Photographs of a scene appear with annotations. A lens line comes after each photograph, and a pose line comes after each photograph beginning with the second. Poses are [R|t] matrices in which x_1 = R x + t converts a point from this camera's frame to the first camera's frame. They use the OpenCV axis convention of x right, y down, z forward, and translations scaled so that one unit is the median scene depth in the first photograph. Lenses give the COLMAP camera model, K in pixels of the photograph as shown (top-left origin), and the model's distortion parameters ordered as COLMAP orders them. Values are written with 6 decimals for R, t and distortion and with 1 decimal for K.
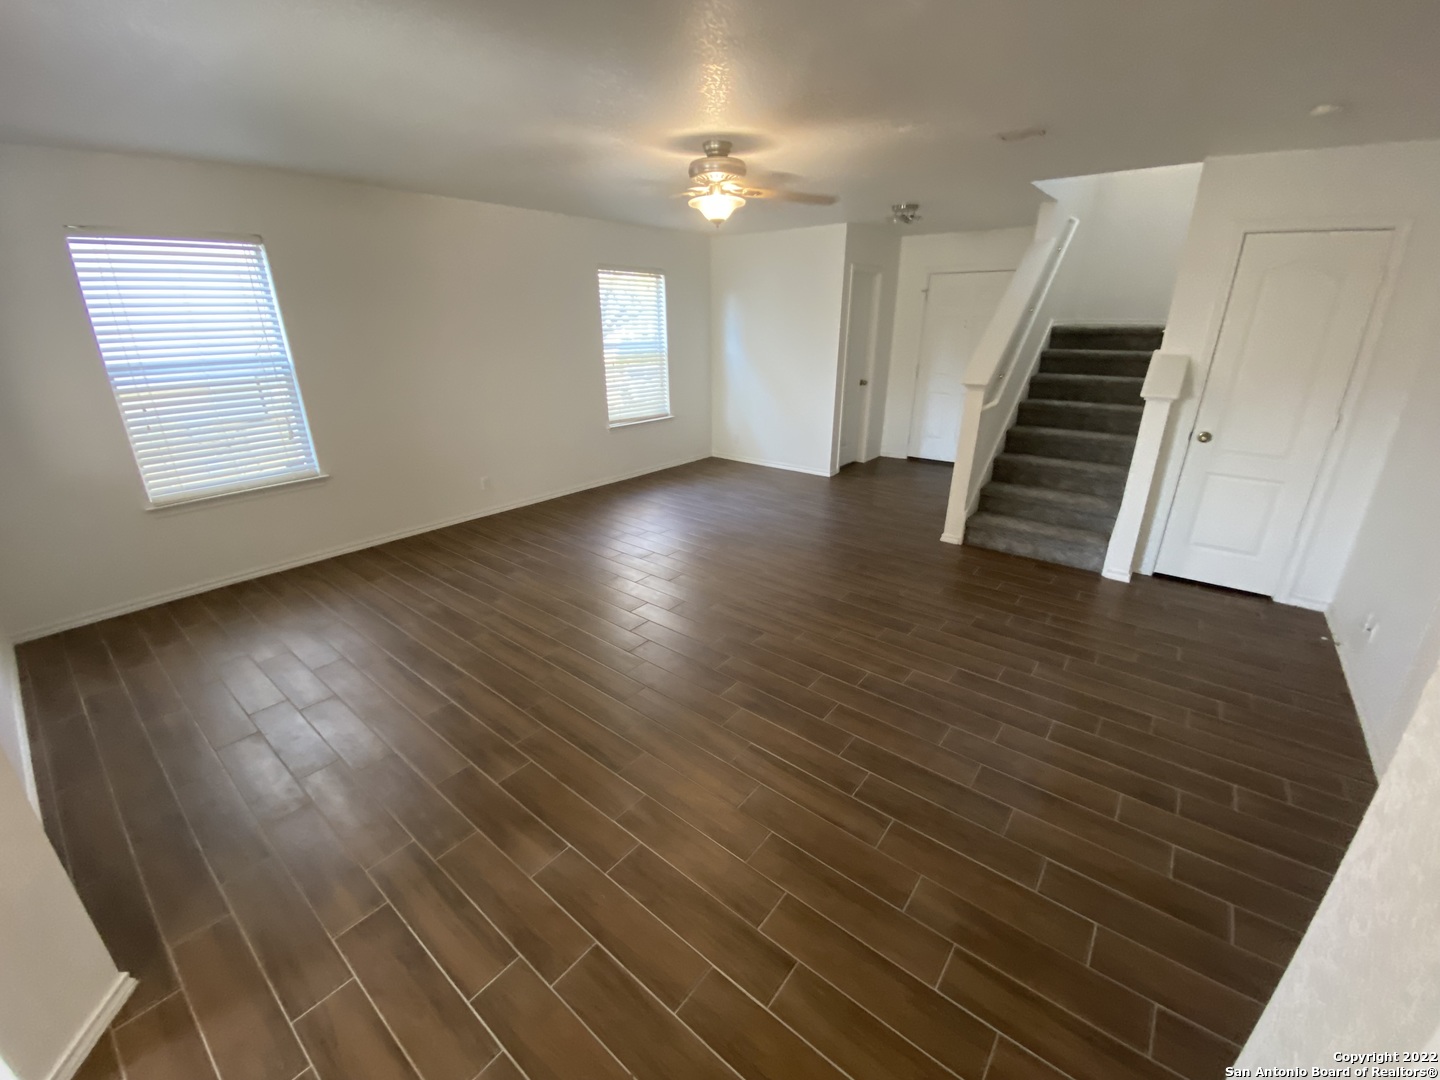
lens RADIAL K [[599.0, 0, 720.0], [0, 599.0, 540.0], [0, 0, 1]] dist [0.014867, -0.030972]
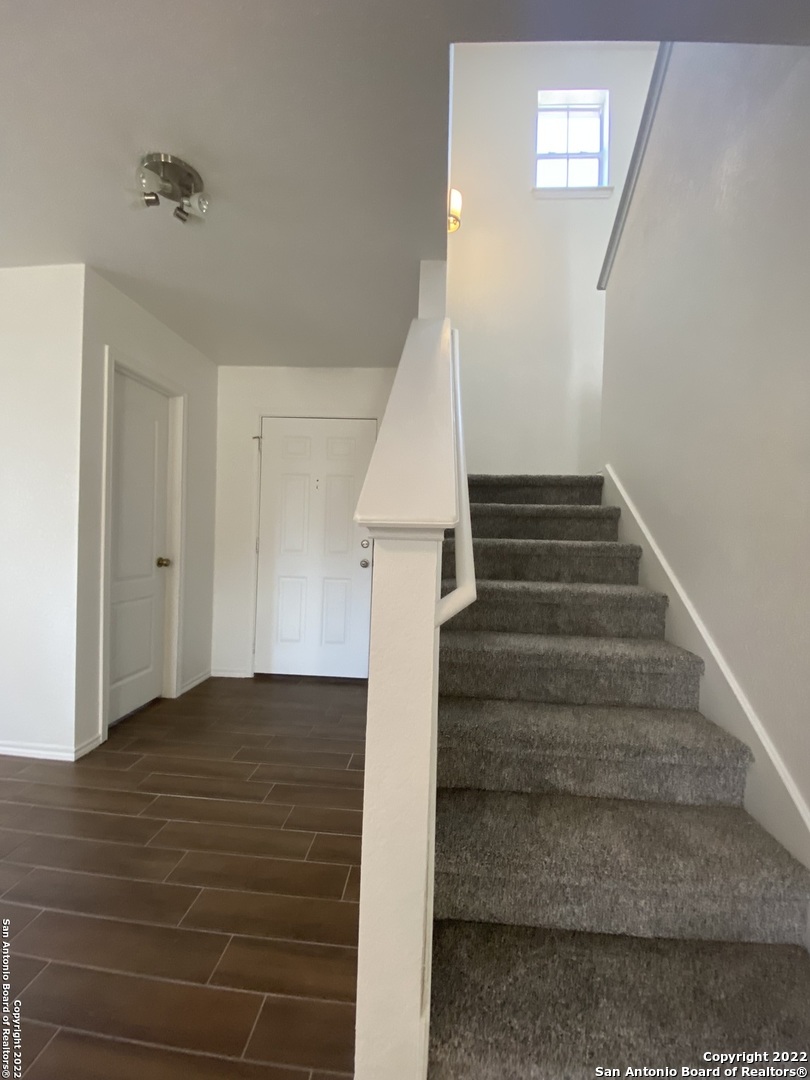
lens RADIAL K [[439.8, 0, 405.0], [0, 439.8, 540.0], [0, 0, 1]] dist [0.035209, -0.028692]
pose [[0.840705, 0.023609, 0.540978, 0.204654], [0.156895, 0.945573, -0.285088, -0.124359], [-0.518265, 0.324551, 0.791244, 0.533674]]
